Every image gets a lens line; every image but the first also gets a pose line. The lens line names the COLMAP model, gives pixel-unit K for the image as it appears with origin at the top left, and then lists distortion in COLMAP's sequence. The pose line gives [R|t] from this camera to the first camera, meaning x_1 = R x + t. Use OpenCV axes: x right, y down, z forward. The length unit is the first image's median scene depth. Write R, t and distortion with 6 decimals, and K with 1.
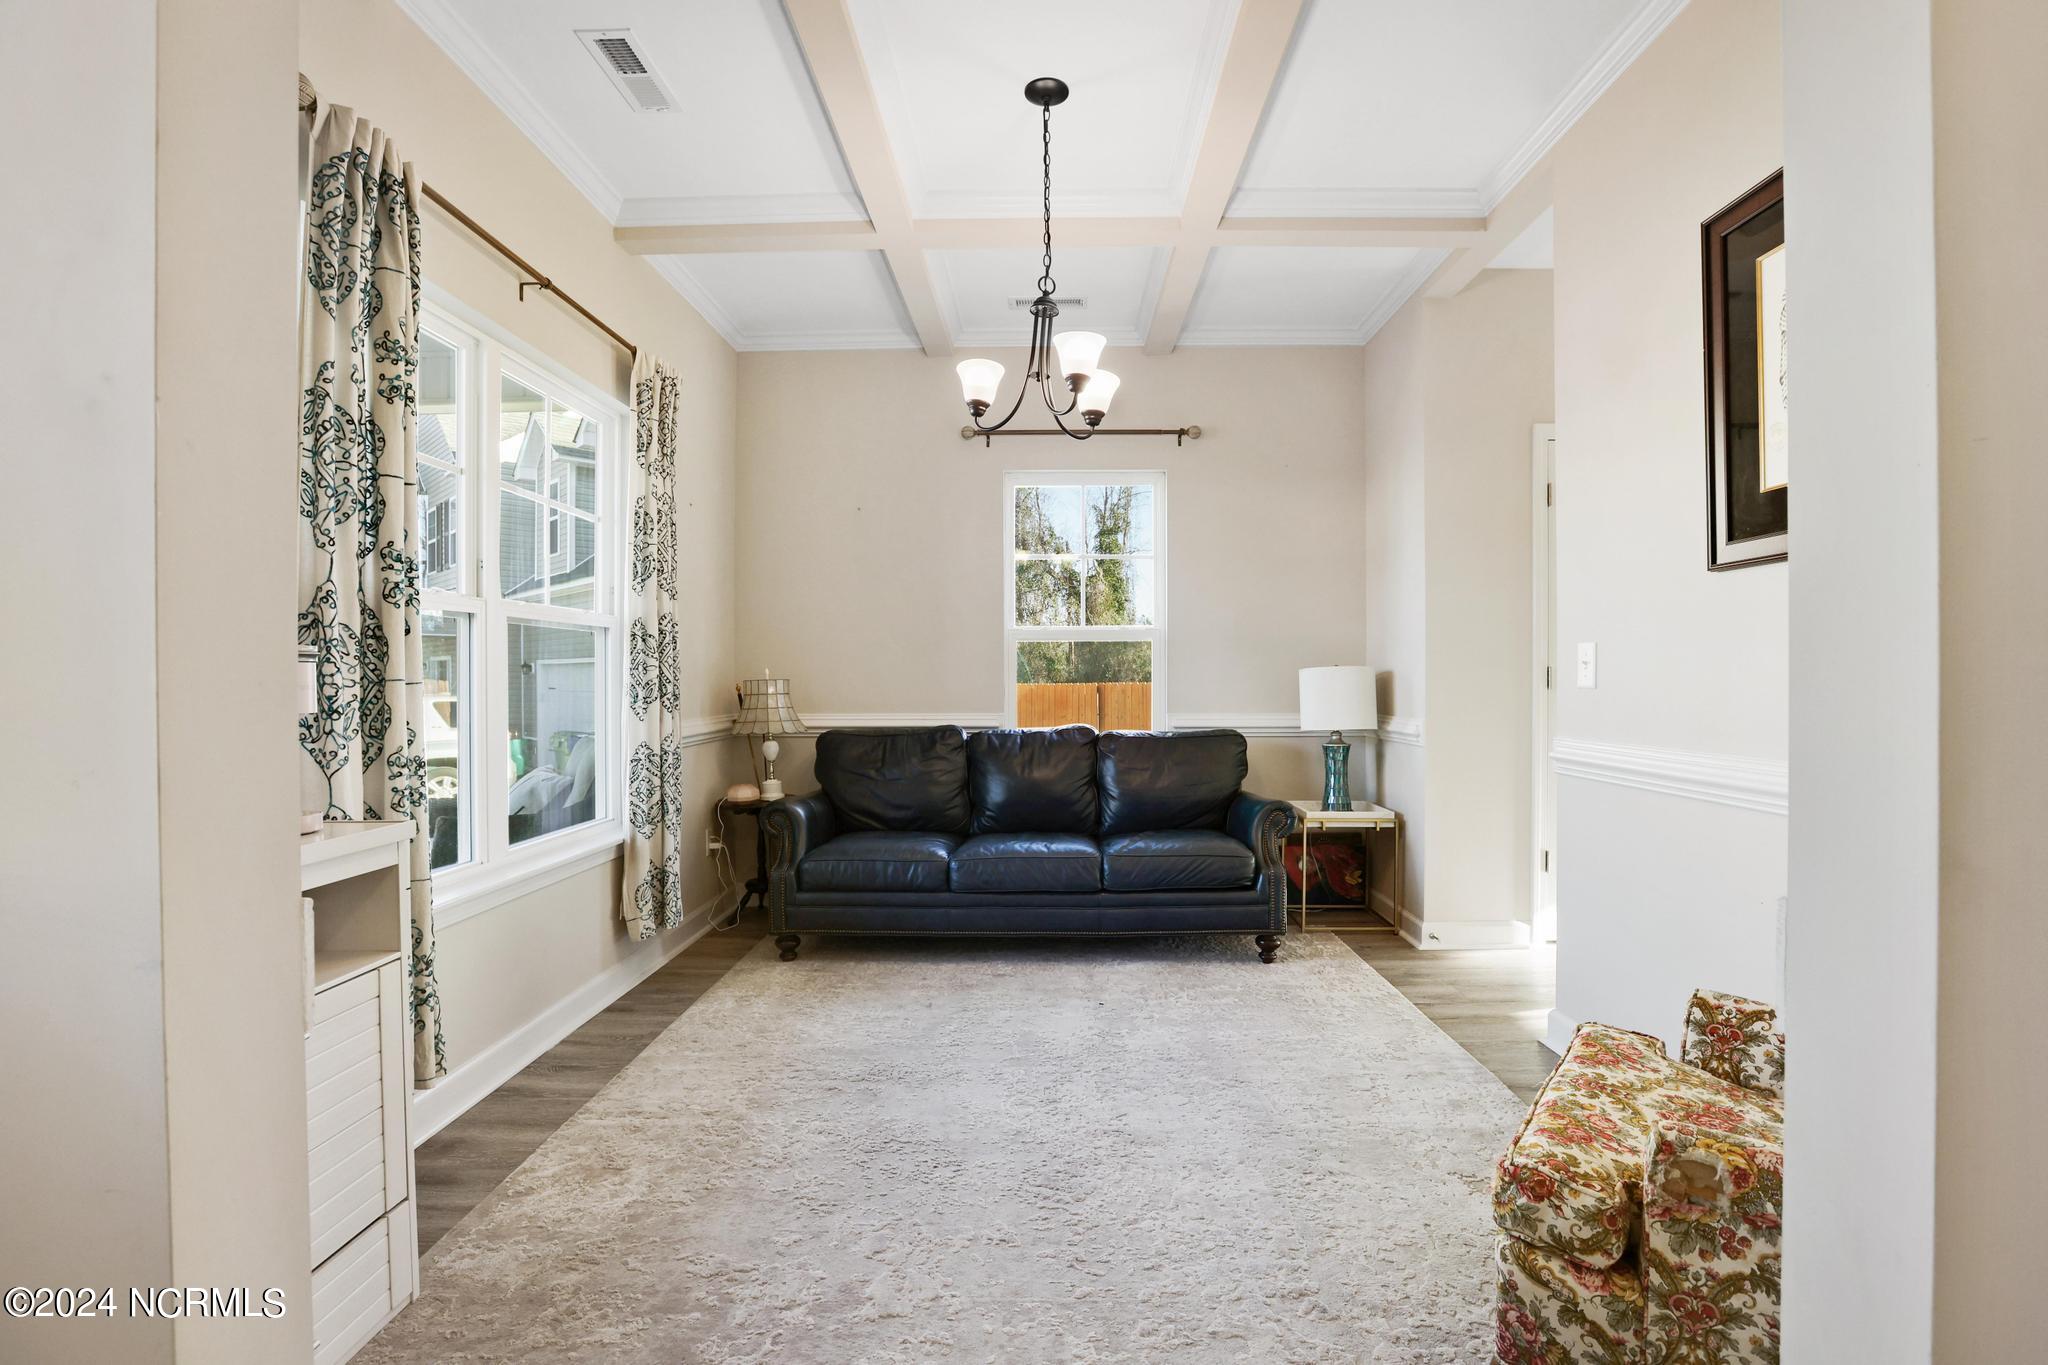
lens RADIAL K [[937.9, 0, 1031.8], [0, 937.9, 683.5], [0, 0, 1]] dist [-0.061238, 0.025506]
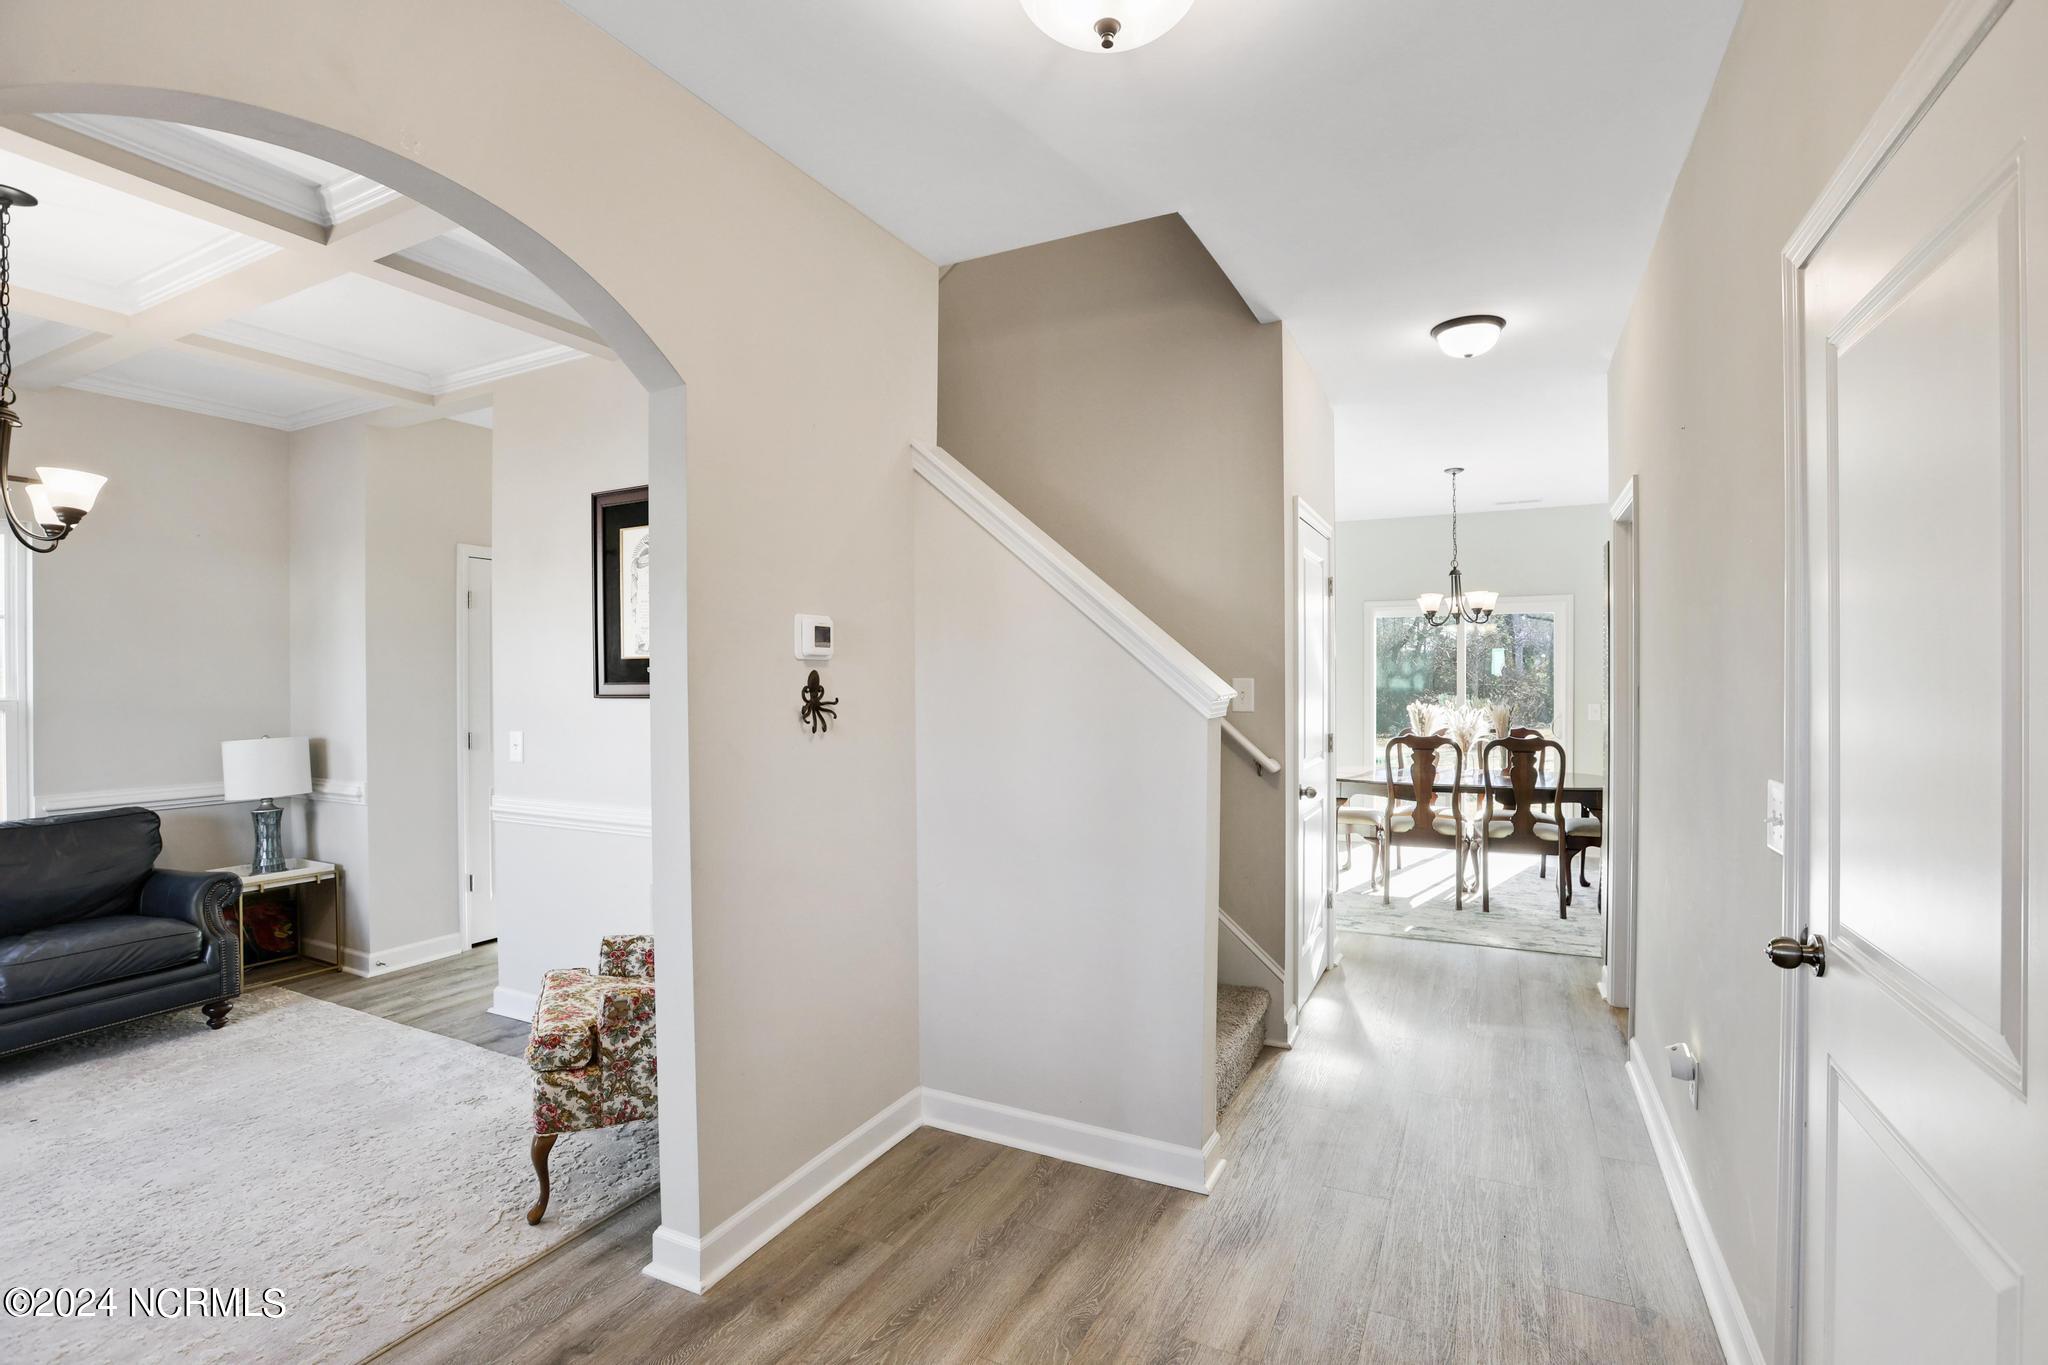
lens RADIAL K [[937.9, 0, 1031.8], [0, 937.9, 683.5], [0, 0, 1]] dist [-0.061238, 0.025506]
pose [[0.434894, -0.002469, 0.900478, -0.480743], [0.011035, 0.999936, -0.002588, -0.140576], [-0.900414, 0.011063, 0.434893, -0.509897]]
